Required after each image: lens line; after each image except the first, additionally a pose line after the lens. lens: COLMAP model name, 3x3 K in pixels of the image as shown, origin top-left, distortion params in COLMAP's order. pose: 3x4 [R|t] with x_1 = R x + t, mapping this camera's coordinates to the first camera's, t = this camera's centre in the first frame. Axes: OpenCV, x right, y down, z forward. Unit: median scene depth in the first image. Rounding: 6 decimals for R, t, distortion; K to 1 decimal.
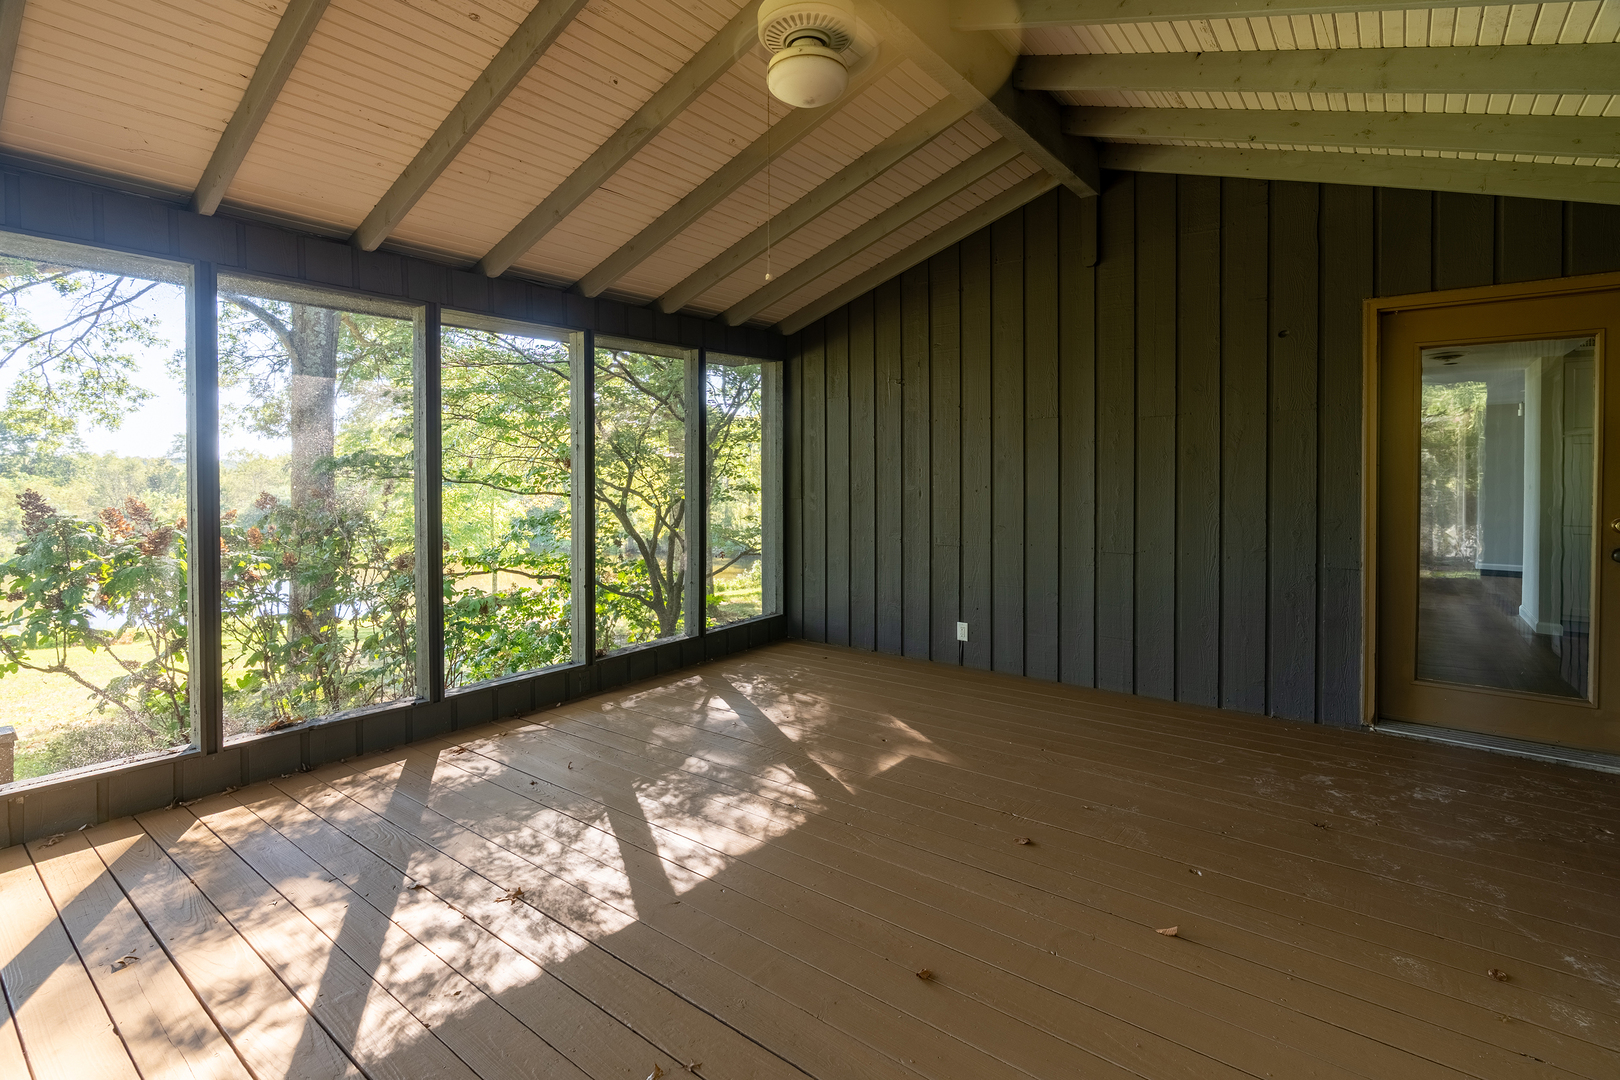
lens RADIAL K [[770.9, 0, 808.6], [0, 770.9, 491.2], [0, 0, 1]] dist [-0.000933, 0.000013]
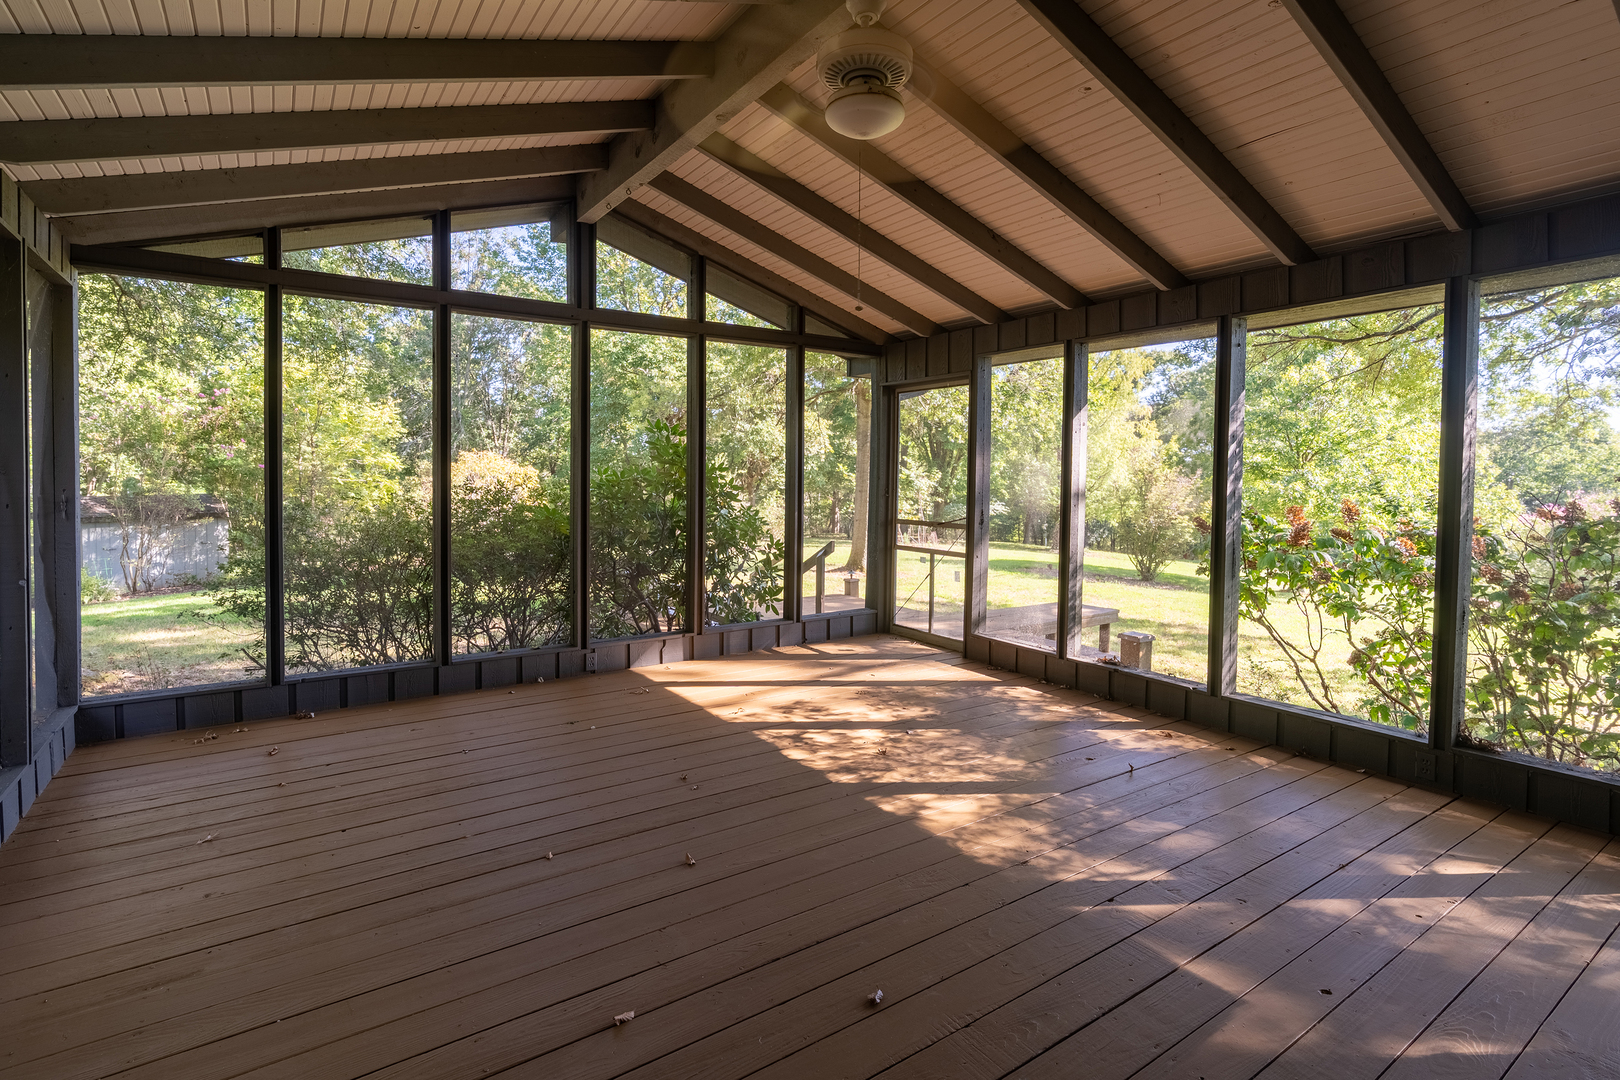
lens RADIAL K [[770.9, 0, 808.6], [0, 770.9, 491.2], [0, 0, 1]] dist [-0.000933, 0.000013]
pose [[-0.306613, 0.017070, -0.951681, 0.893279], [-0.021528, 0.999459, 0.024863, -0.019041], [0.951591, 0.028111, -0.306080, 1.069185]]
